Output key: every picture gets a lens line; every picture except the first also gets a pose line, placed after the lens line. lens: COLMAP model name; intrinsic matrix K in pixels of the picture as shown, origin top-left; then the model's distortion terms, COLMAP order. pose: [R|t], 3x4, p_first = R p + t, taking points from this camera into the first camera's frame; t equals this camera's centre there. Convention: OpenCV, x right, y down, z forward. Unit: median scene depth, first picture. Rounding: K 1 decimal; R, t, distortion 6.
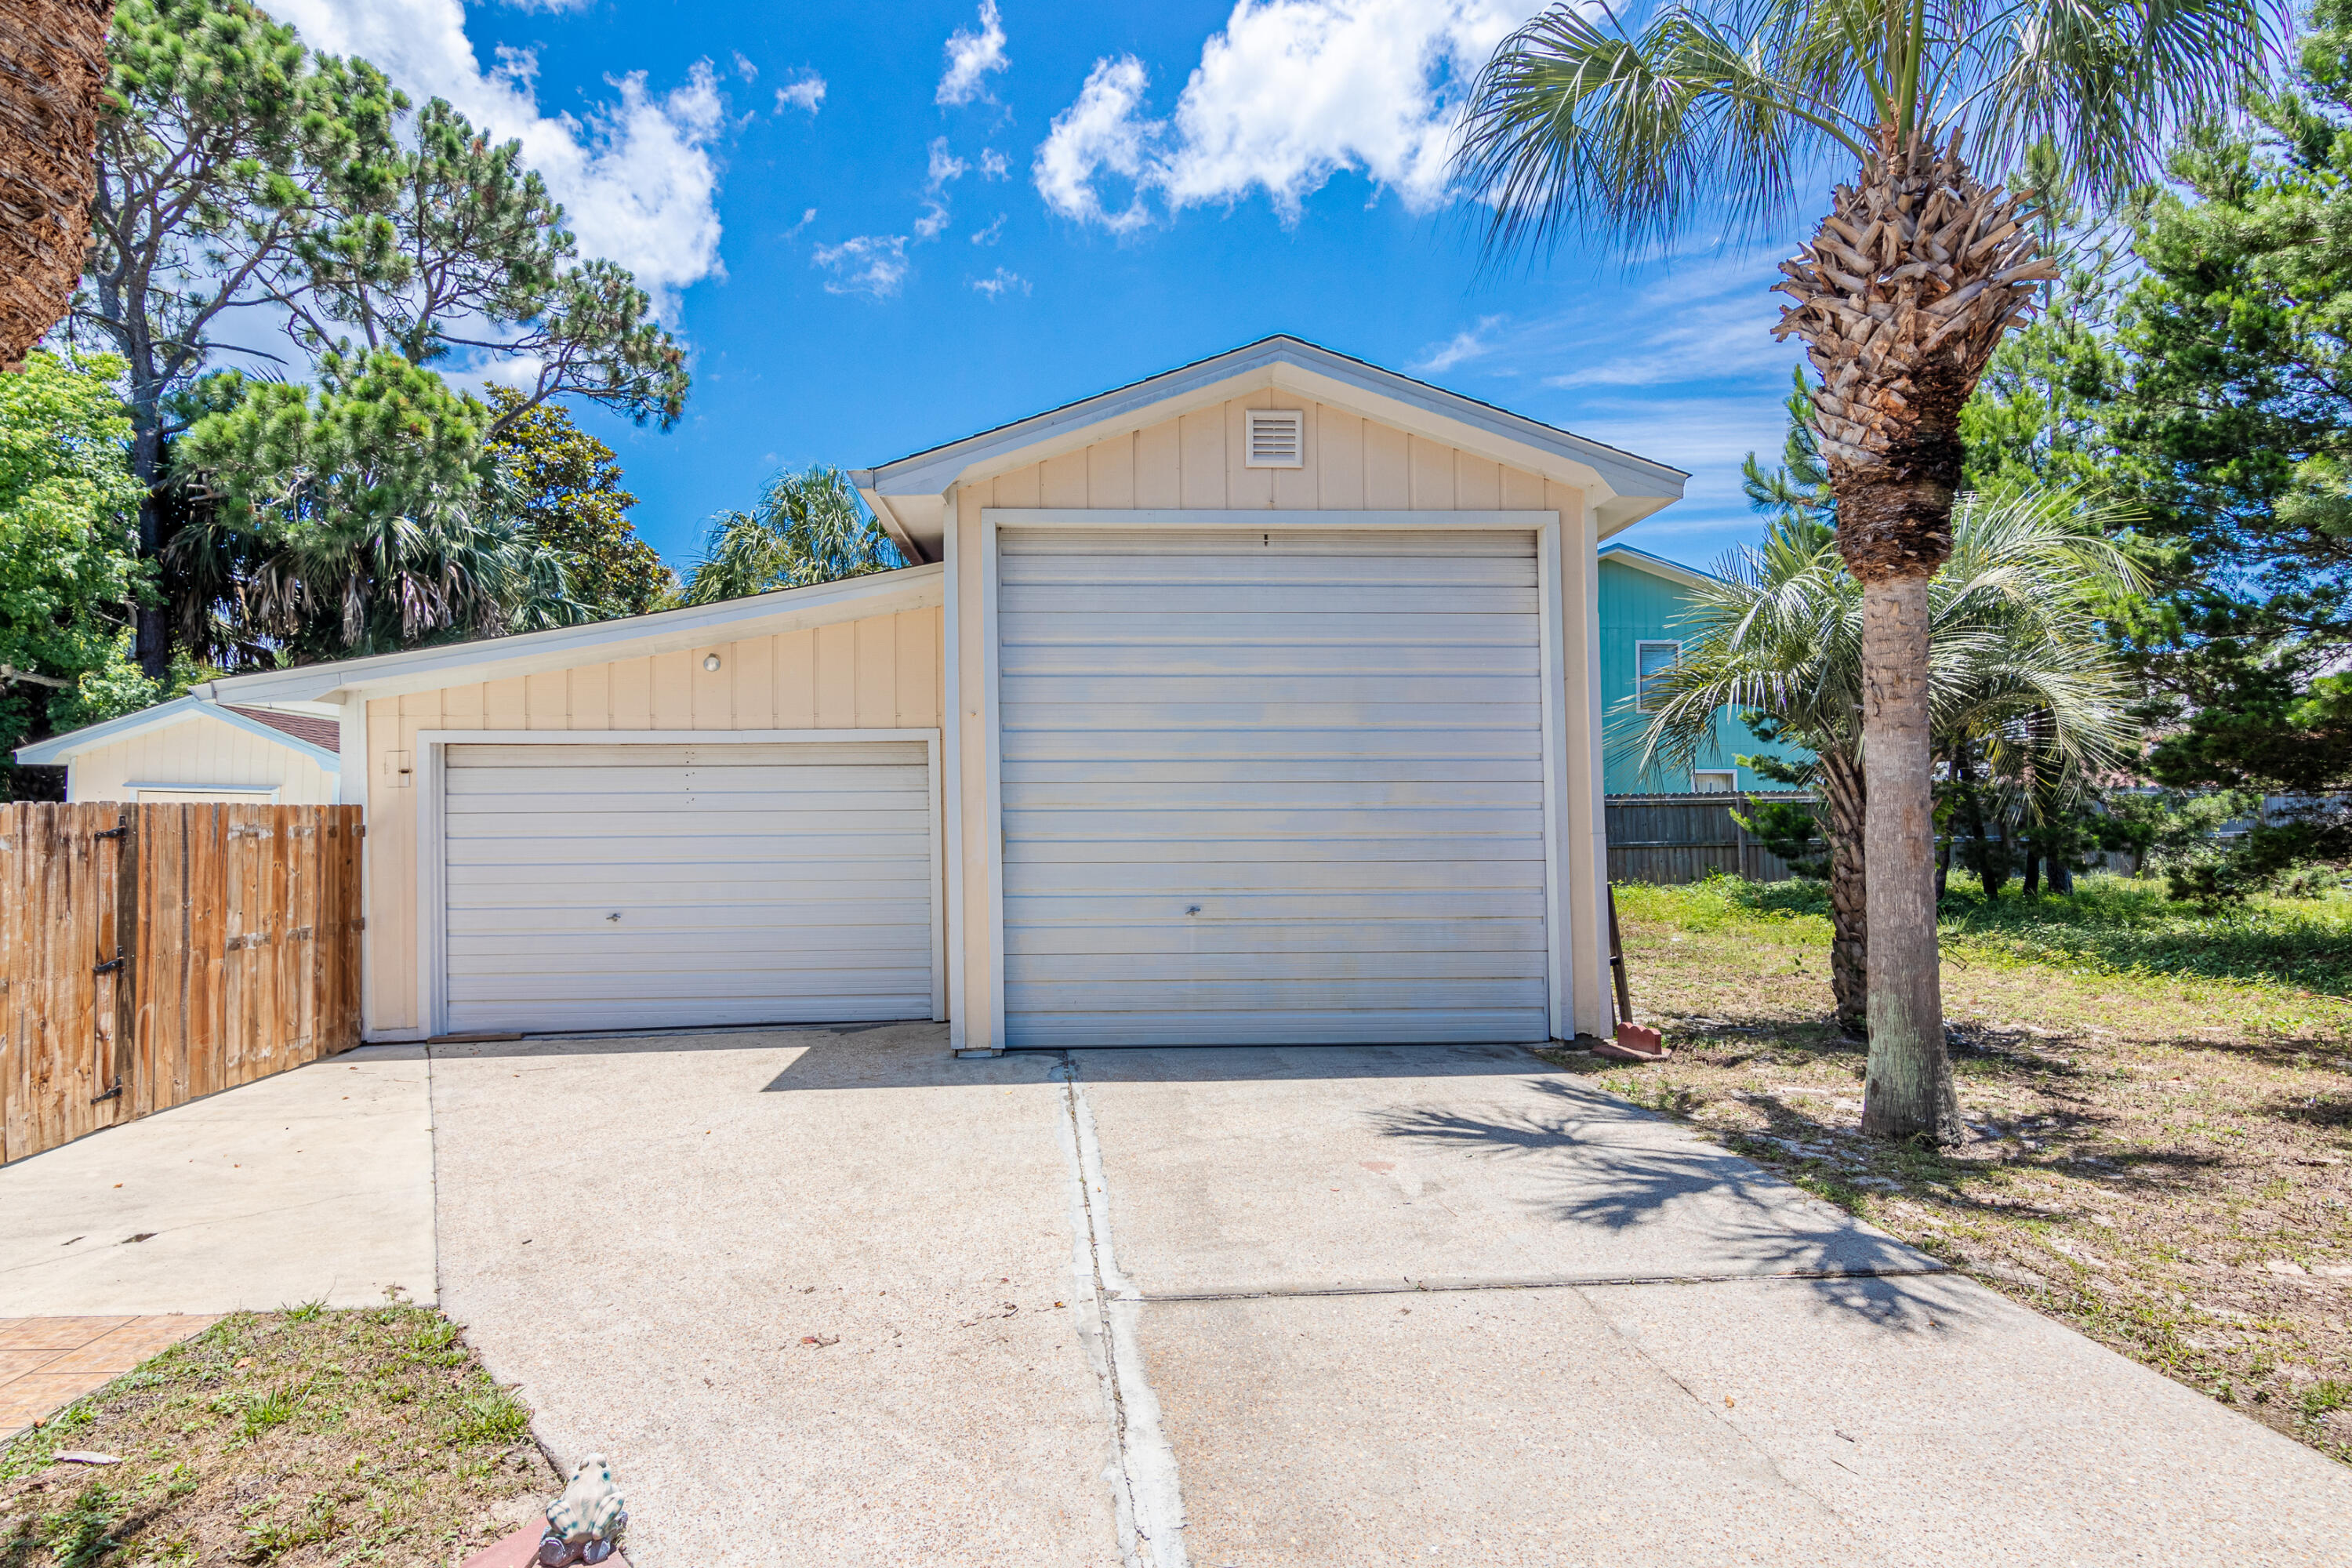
lens RADIAL K [[1220.0, 0, 1176.0], [0, 1220.0, 784.0], [0, 0, 1]] dist [0.001071, 0.001037]
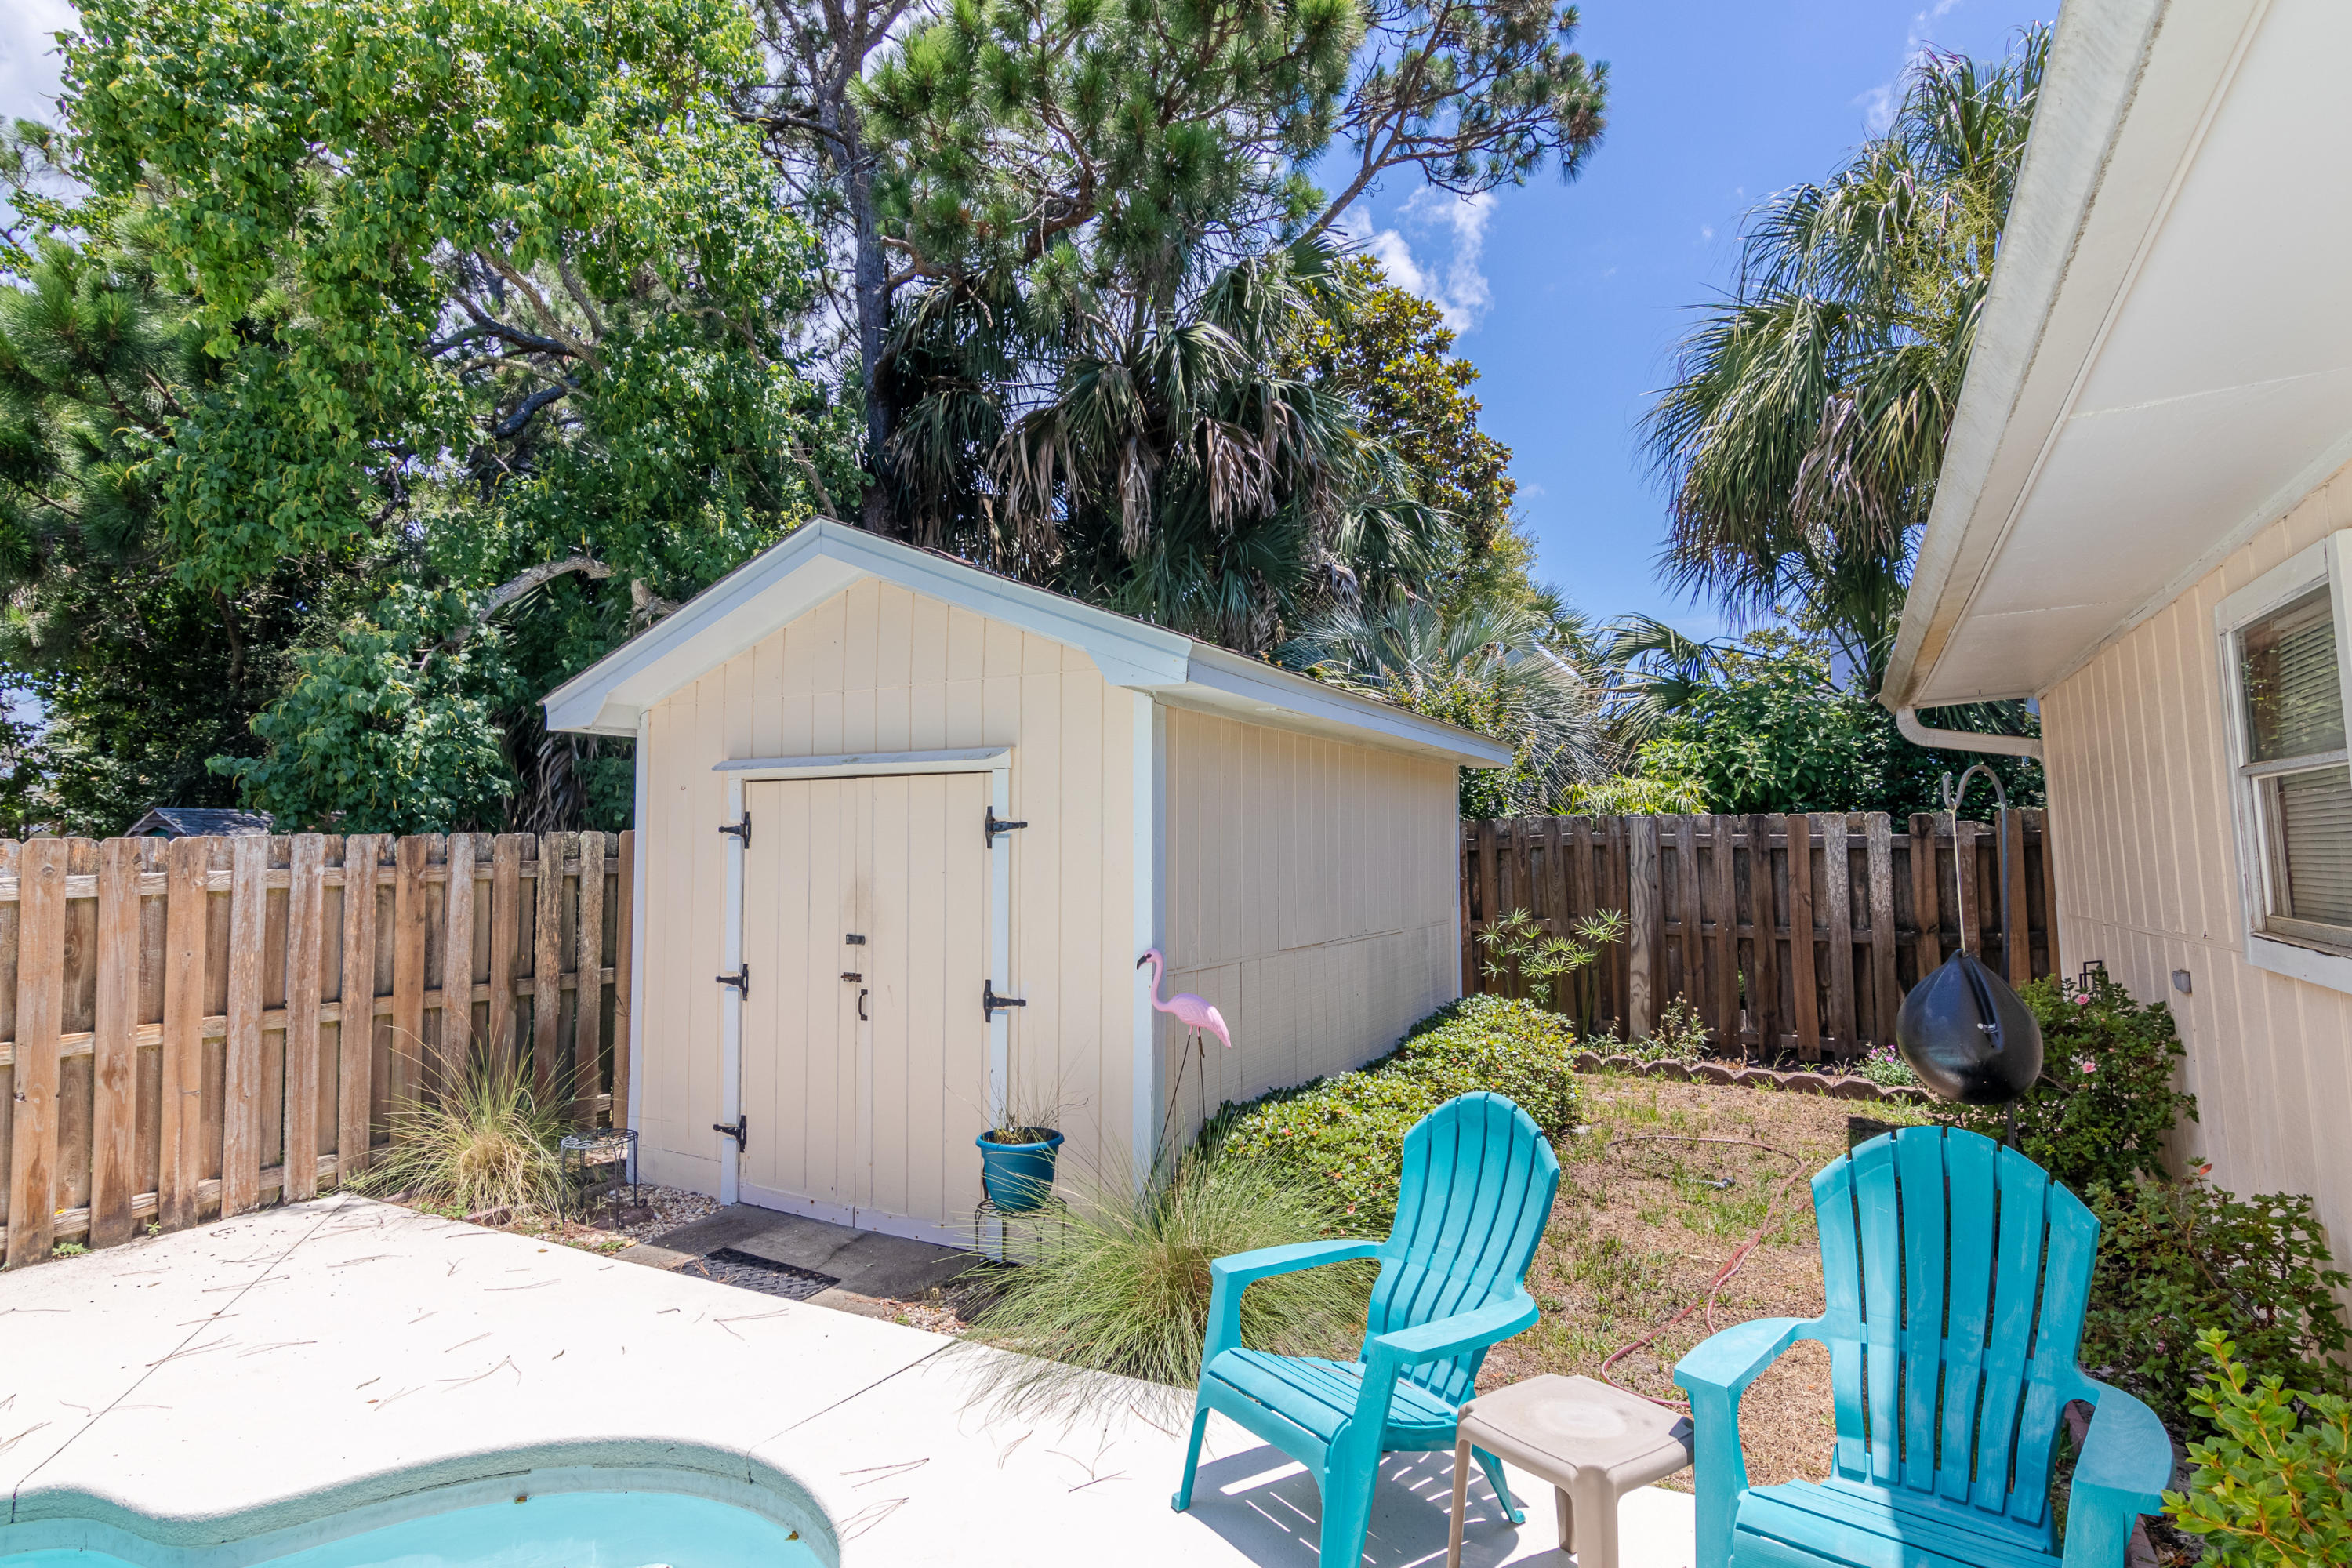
lens RADIAL K [[1203.4, 0, 1149.8], [0, 1203.4, 786.1], [0, 0, 1]] dist [-0.006718, 0.006809]
pose [[0.843857, -0.046151, -0.534580, -0.367483], [0.029241, 0.998769, -0.040068, 0.018559], [0.535771, 0.018180, 0.844168, 0.521617]]
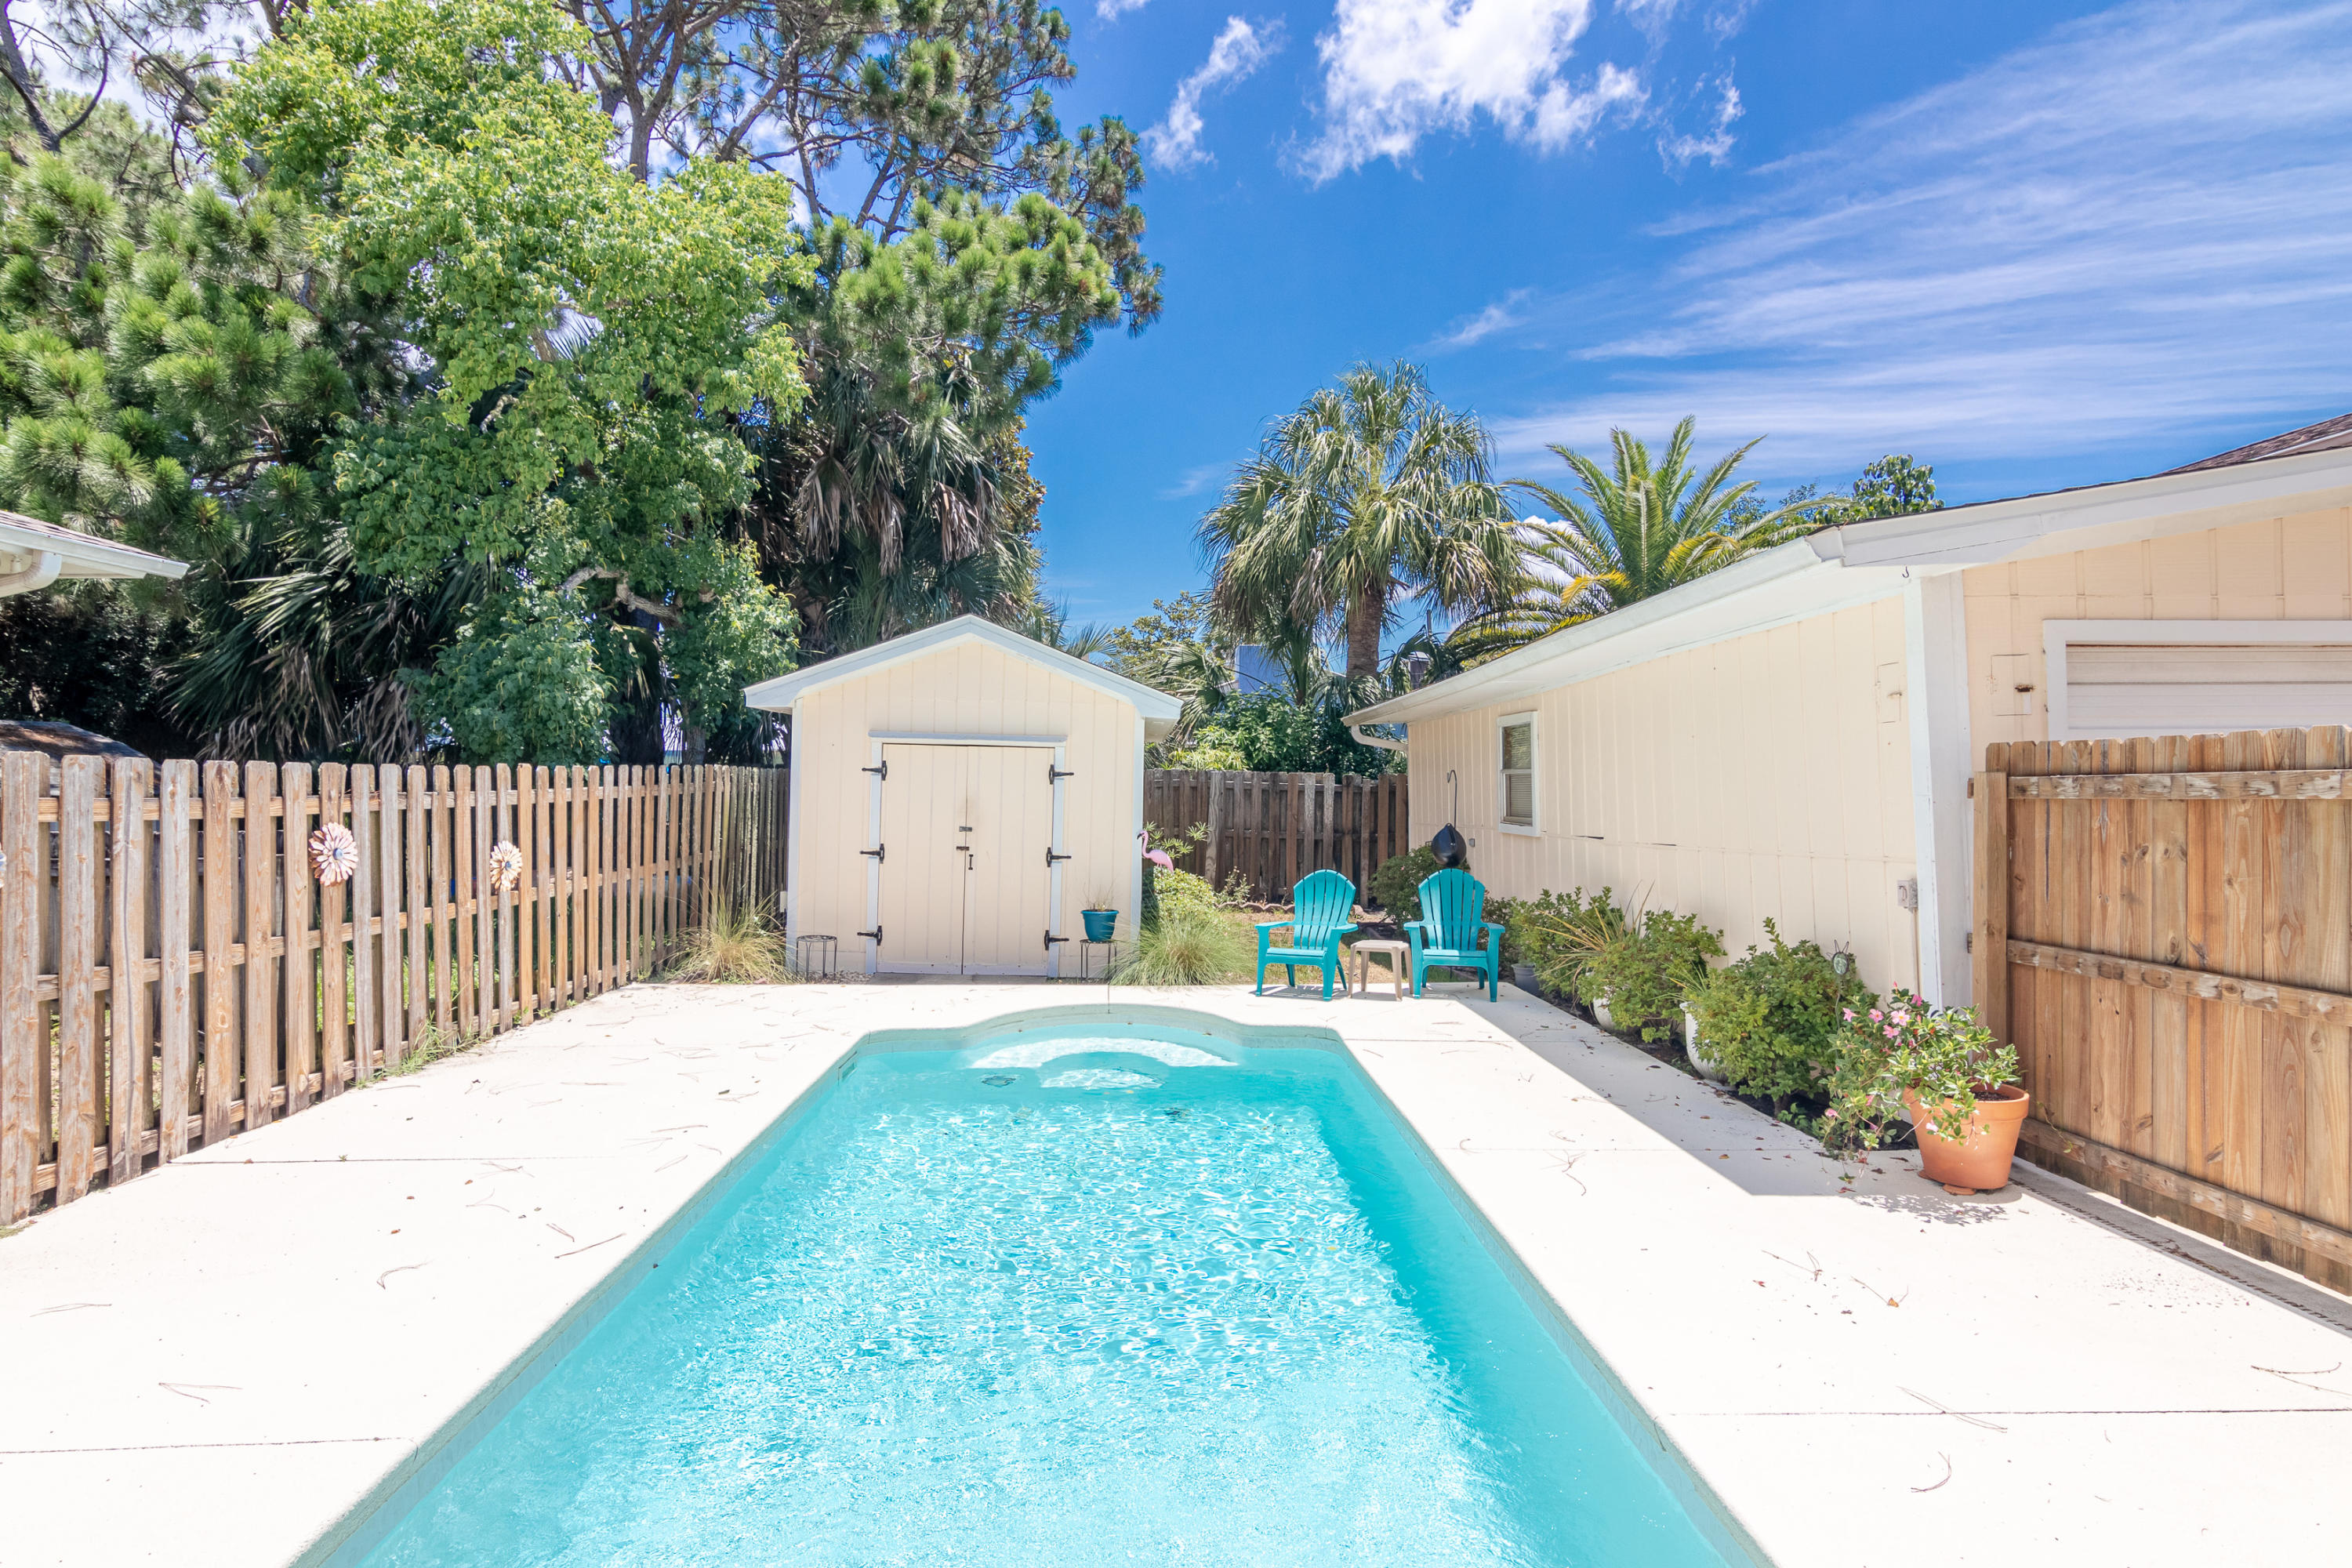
lens RADIAL K [[1203.4, 0, 1149.8], [0, 1203.4, 786.1], [0, 0, 1]] dist [-0.006718, 0.006809]
pose [[0.999503, 0.005269, -0.031089, -0.471916], [-0.004545, 0.999718, 0.023305, 0.008741], [0.031203, -0.023152, 0.999245, 0.192782]]
